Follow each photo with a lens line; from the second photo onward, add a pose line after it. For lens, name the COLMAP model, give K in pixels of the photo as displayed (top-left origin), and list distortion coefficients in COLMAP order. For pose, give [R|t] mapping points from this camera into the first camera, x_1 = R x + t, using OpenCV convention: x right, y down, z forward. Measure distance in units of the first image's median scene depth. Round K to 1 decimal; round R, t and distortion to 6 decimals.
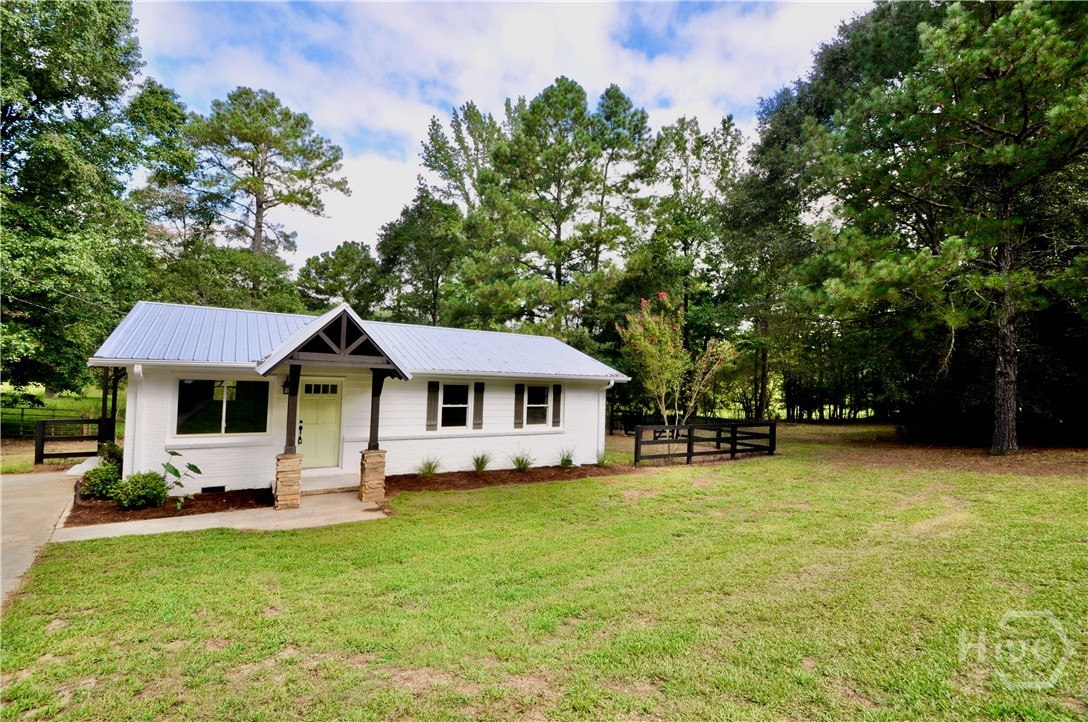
lens RADIAL K [[475.5, 0, 531.3], [0, 475.5, 362.7], [0, 0, 1]] dist [0.014421, -0.017397]
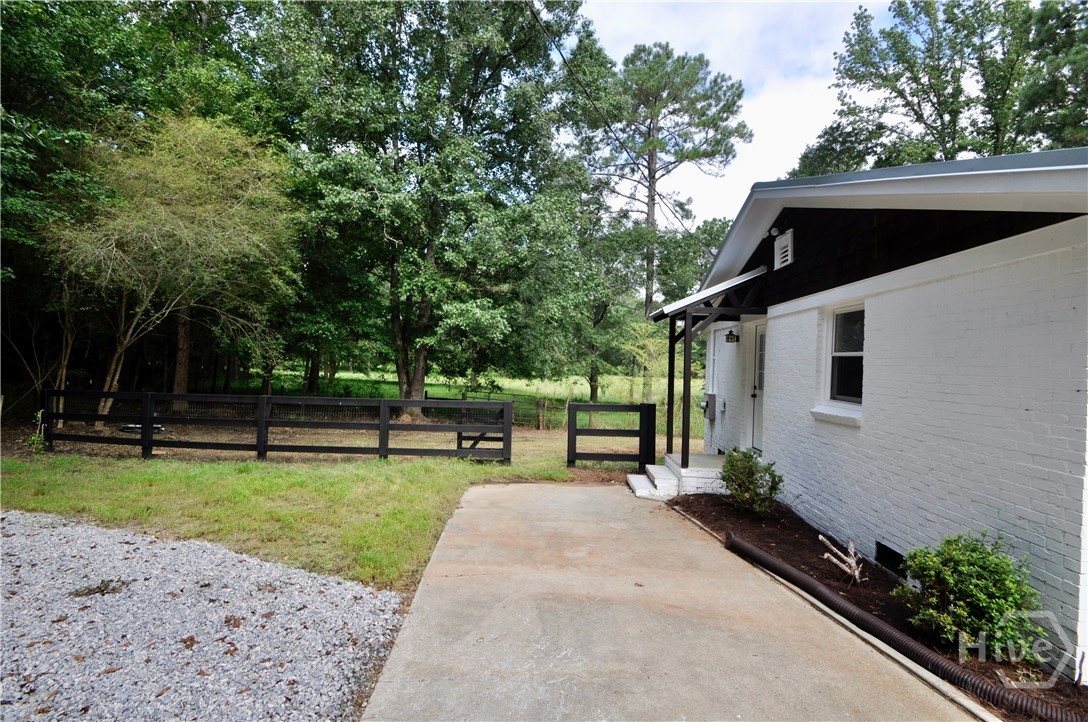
lens RADIAL K [[475.5, 0, 531.3], [0, 475.5, 362.7], [0, 0, 1]] dist [0.014421, -0.017397]
pose [[0.791132, -0.013539, -0.611496, -0.198273], [0.020486, 0.999781, 0.004368, 0.018306], [0.611302, -0.015983, 0.791236, 0.128028]]
